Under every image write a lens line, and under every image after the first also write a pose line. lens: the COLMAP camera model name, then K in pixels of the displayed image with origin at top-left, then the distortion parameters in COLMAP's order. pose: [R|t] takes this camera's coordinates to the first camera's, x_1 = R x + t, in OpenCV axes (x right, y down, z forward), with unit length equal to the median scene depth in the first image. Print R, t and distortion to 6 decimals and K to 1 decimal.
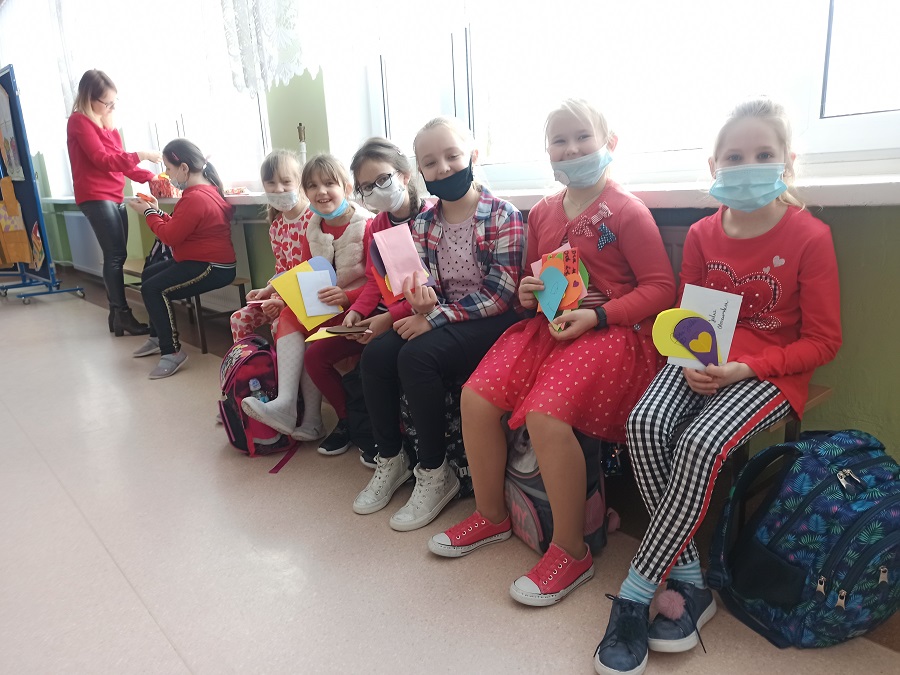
lens RADIAL K [[720.9, 0, 450.0], [0, 720.9, 337.5], [0, 0, 1]] dist [0.030346, -0.000355]
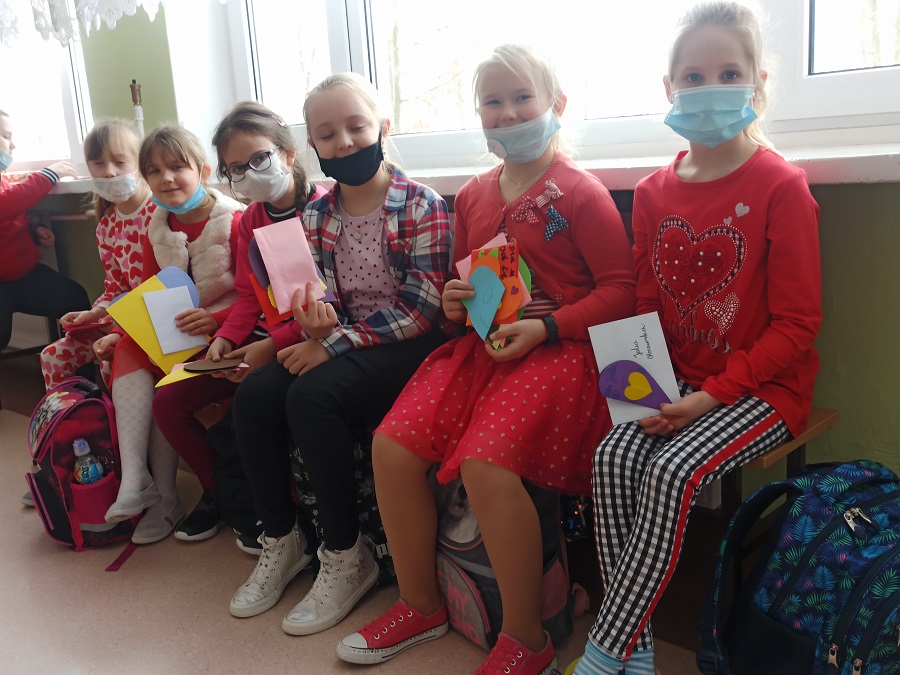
lens RADIAL K [[720.9, 0, 450.0], [0, 720.9, 337.5], [0, 0, 1]] dist [0.030346, -0.000355]
pose [[0.993773, -0.039352, 0.104246, 0.019759], [0.038510, 0.999207, 0.010075, -0.035498], [-0.104560, -0.005997, 0.994501, 0.247870]]
